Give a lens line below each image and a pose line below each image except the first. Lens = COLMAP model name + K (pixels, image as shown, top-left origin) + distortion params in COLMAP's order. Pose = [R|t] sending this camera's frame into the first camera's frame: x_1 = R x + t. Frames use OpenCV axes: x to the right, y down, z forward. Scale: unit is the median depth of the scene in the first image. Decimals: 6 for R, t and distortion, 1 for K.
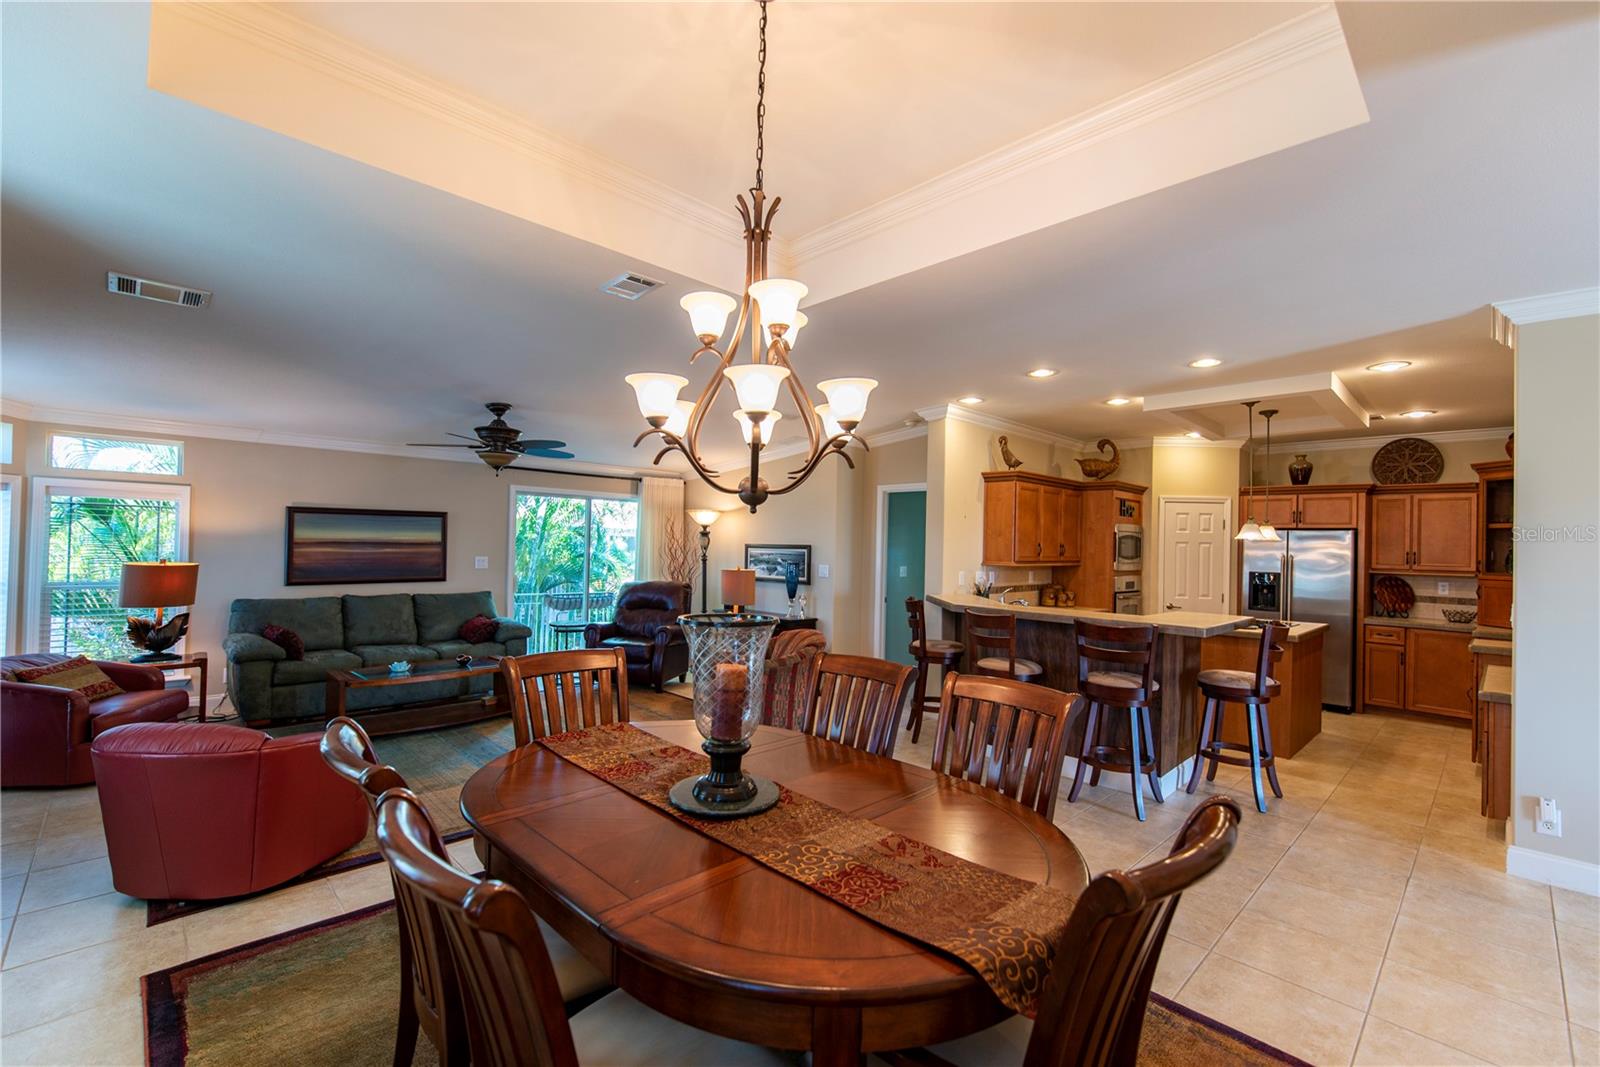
lens RADIAL K [[688.1, 0, 799.4], [0, 688.1, 536.2], [0, 0, 1]] dist [-0.000191, 0.000098]
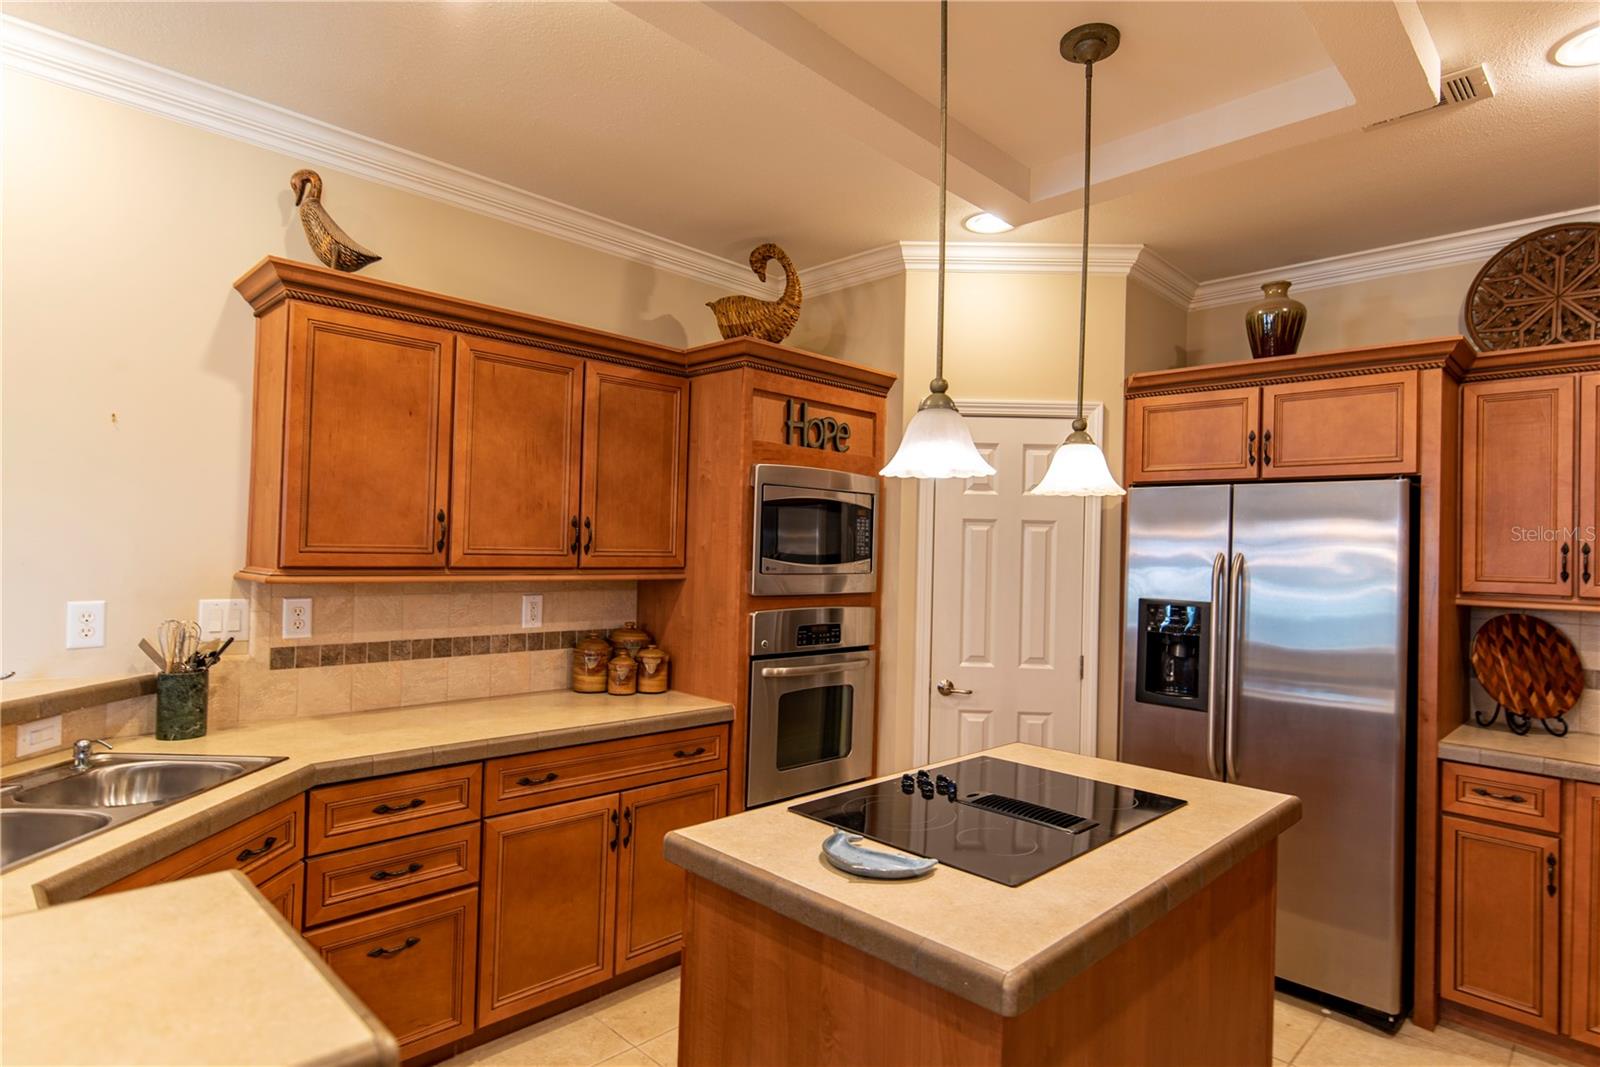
lens RADIAL K [[860.5, 0, 800.0], [0, 860.5, 533.5], [0, 0, 1]] dist [-0.000092, -0.000480]
pose [[0.999843, 0.004754, 0.017085, 0.489274], [-0.004614, 0.999956, -0.008212, 0.022415], [-0.017124, 0.008132, 0.999820, 0.570561]]
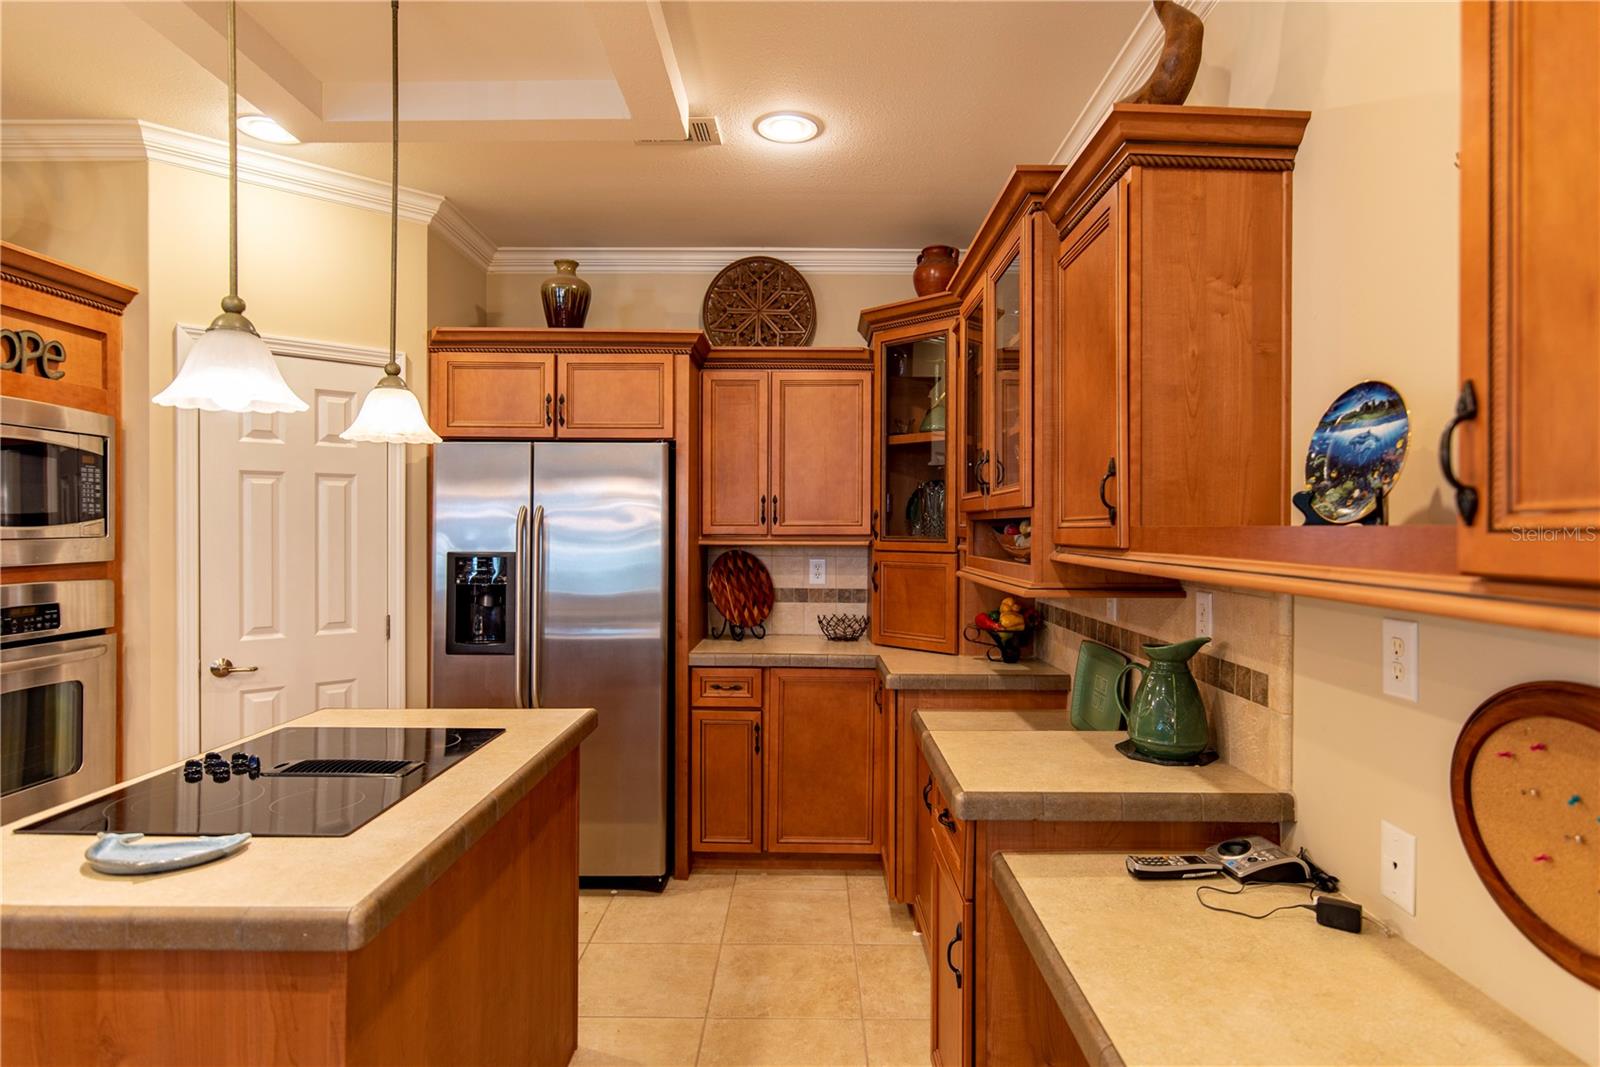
lens RADIAL K [[877.1, 0, 804.5], [0, 877.1, 531.2], [0, 0, 1]] dist [0.001517, -0.001443]
pose [[0.700855, -0.024115, 0.712896, 0.476180], [0.004177, 0.999550, 0.029704, 0.028325], [-0.713291, -0.017840, 0.700641, 0.559169]]
